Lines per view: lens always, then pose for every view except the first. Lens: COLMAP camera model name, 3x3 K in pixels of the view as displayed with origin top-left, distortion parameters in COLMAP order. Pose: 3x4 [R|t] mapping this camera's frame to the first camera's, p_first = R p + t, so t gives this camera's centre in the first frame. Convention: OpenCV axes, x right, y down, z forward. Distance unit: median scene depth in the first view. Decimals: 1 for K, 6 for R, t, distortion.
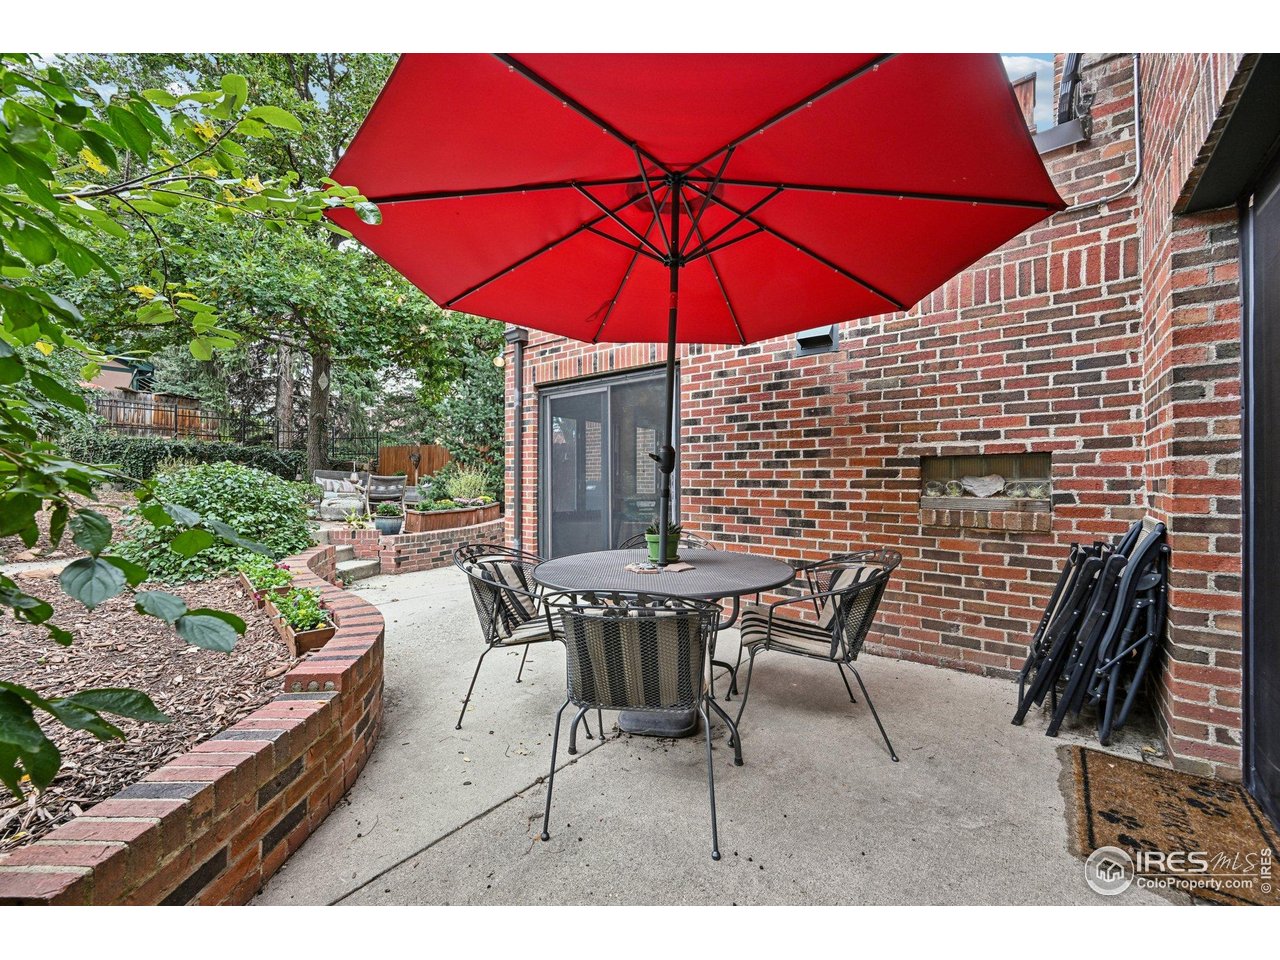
lens RADIAL K [[499.8, 0, 645.4], [0, 499.8, 482.8], [0, 0, 1]] dist [0.000587, 0.000179]
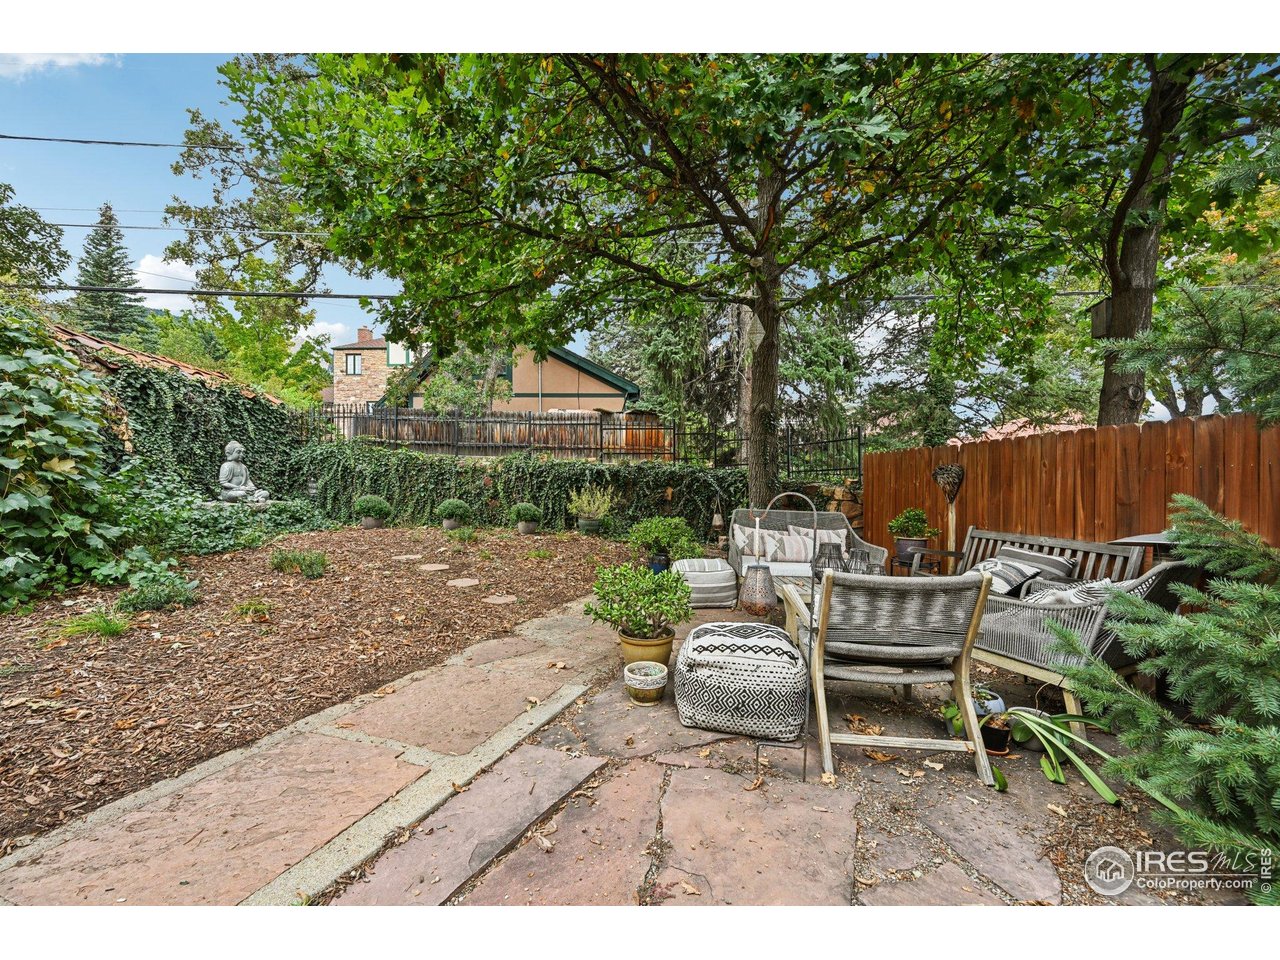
lens RADIAL K [[499.8, 0, 645.4], [0, 499.8, 482.8], [0, 0, 1]] dist [0.000587, 0.000179]
pose [[0.620979, -0.016665, -0.783650, -0.195062], [0.001692, 0.999800, -0.019921, -0.024522], [0.783825, 0.011044, 0.620883, 0.367535]]
